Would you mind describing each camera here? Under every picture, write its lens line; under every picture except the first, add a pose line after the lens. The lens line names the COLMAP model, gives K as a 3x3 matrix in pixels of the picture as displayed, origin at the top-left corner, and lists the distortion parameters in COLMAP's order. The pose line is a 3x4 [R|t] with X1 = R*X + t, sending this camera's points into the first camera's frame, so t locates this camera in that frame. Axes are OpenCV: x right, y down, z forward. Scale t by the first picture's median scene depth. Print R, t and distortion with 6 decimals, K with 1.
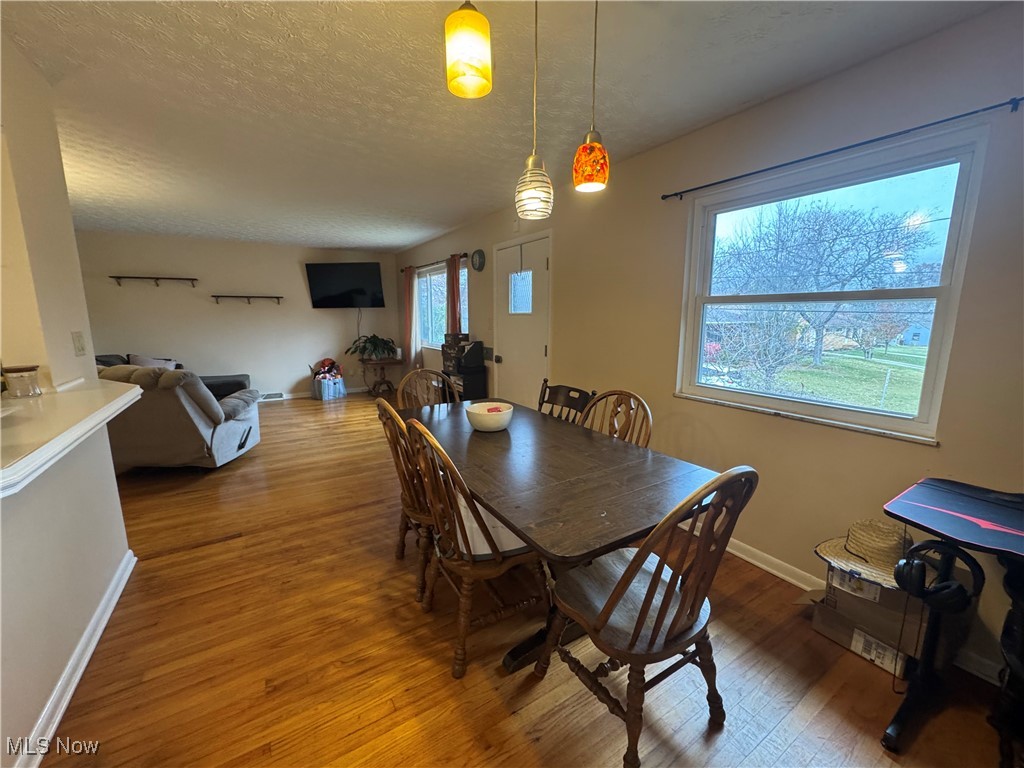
lens RADIAL K [[408.8, 0, 511.5], [0, 408.8, 386.9], [0, 0, 1]] dist [-0.002871, -0.000285]
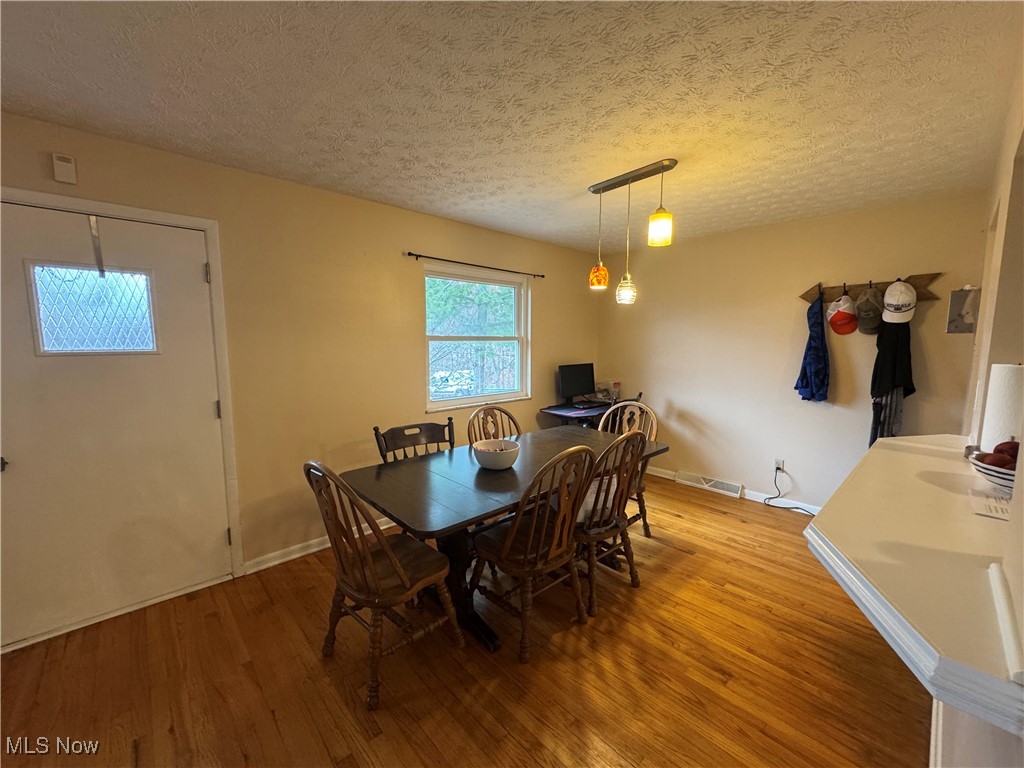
lens RADIAL K [[408.8, 0, 514.9], [0, 408.8, 382.9], [0, 0, 1]] dist [-0.002871, -0.000285]
pose [[-0.191046, -0.104536, 0.975999, -0.754607], [0.169202, 0.975922, 0.137648, -0.168863], [-0.966888, 0.191438, -0.168759, 0.801509]]
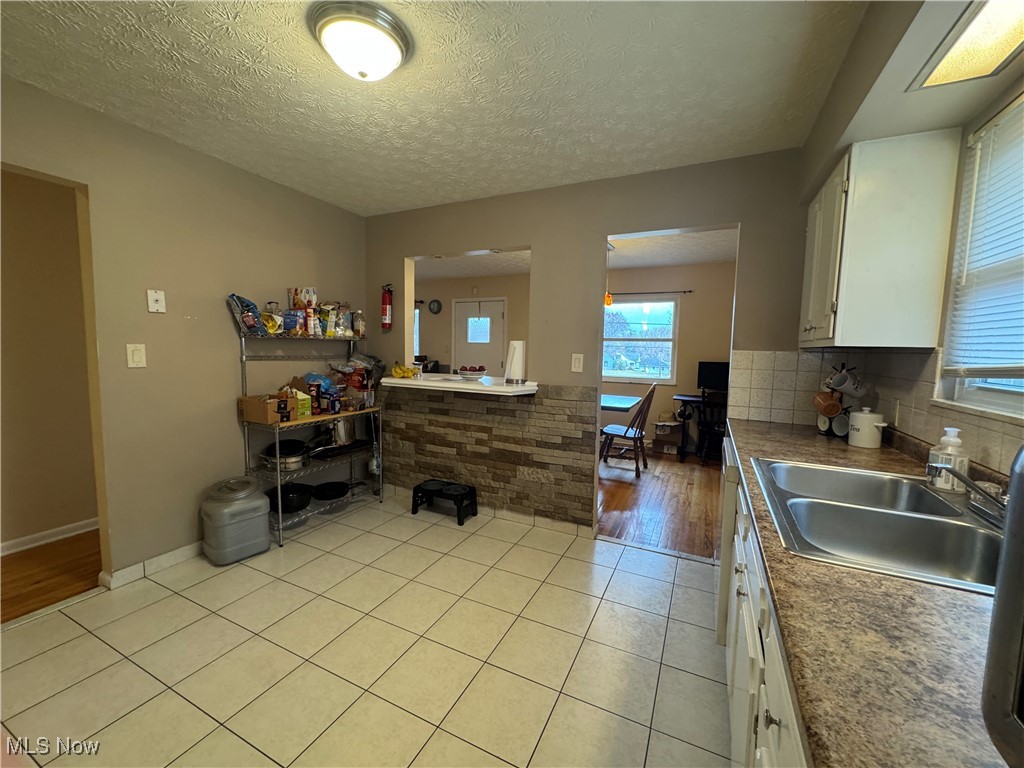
lens RADIAL K [[408.8, 0, 515.2], [0, 408.8, 389.0], [0, 0, 1]] dist [-0.002871, -0.000285]
pose [[0.843455, -0.037902, 0.535861, -0.984618], [0.073505, 0.996269, -0.045232, 0.119435], [-0.532147, 0.077540, 0.843094, -0.589304]]
